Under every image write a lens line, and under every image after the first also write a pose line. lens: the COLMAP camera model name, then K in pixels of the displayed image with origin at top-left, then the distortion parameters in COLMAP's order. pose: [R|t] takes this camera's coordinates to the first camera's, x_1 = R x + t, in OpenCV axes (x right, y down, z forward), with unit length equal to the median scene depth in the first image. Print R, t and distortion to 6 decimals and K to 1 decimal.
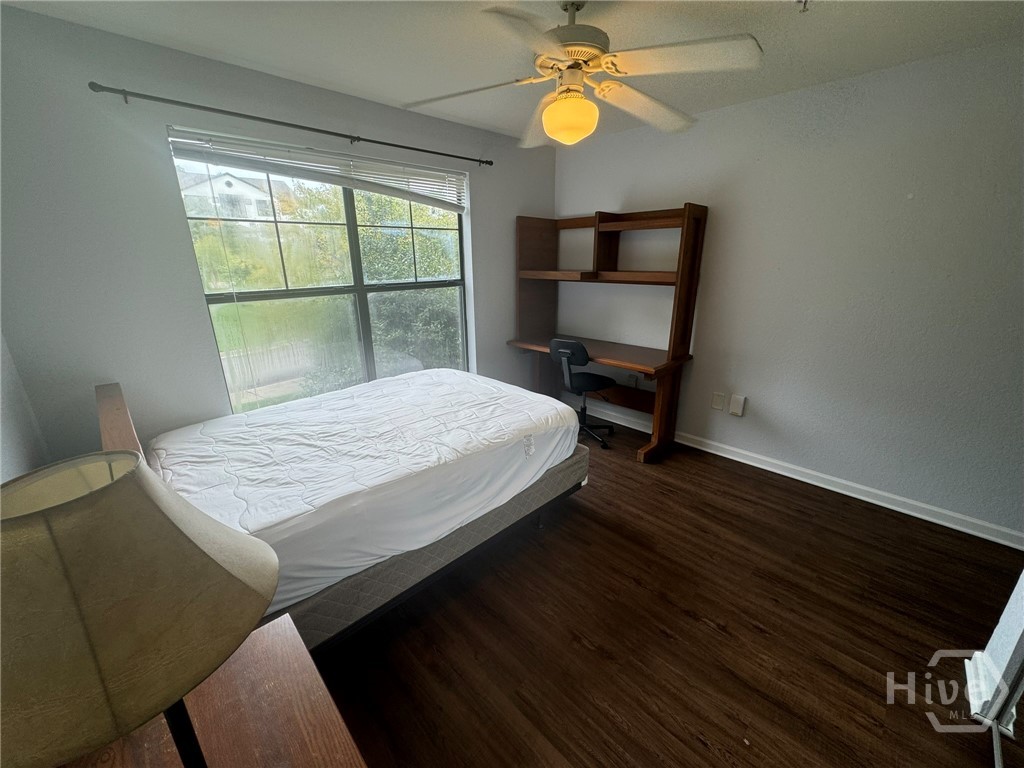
lens RADIAL K [[408.2, 0, 508.7], [0, 408.2, 386.0], [0, 0, 1]] dist [-0.003782, 0.000535]
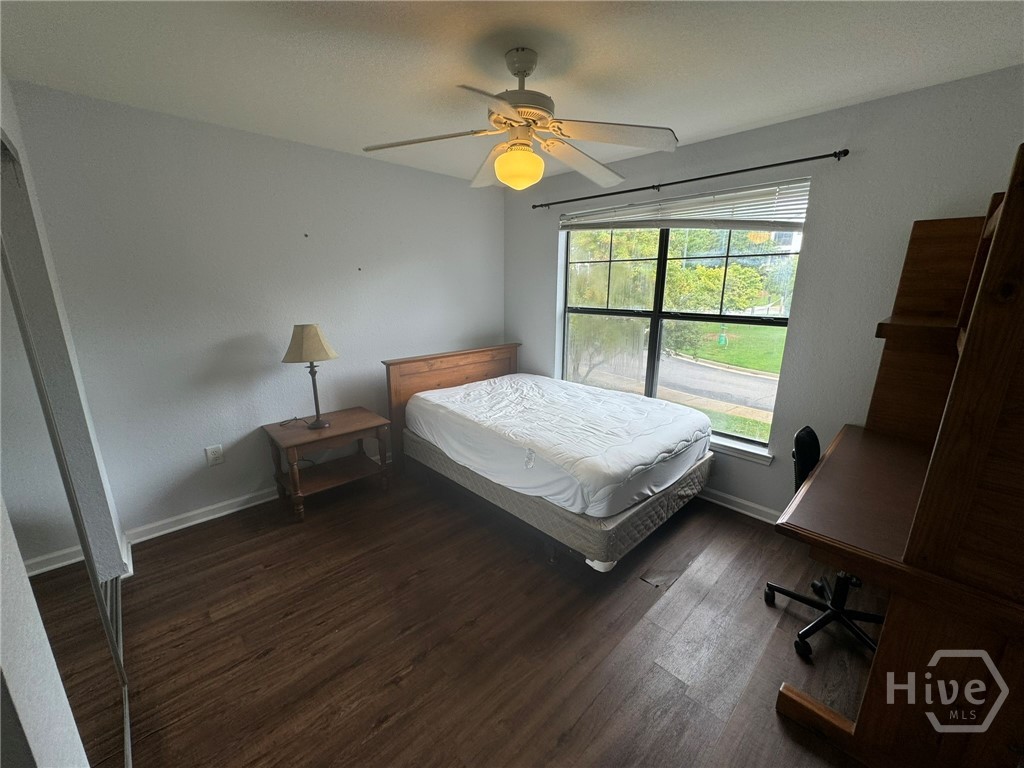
lens RADIAL K [[408.2, 0, 509.2], [0, 408.2, 384.1], [0, 0, 1]] dist [-0.003782, 0.000535]
pose [[-0.006436, 0.245056, -0.969488, 0.969129], [-0.310108, 0.921221, 0.234914, -0.252484], [0.950680, 0.302158, 0.070064, 0.750417]]
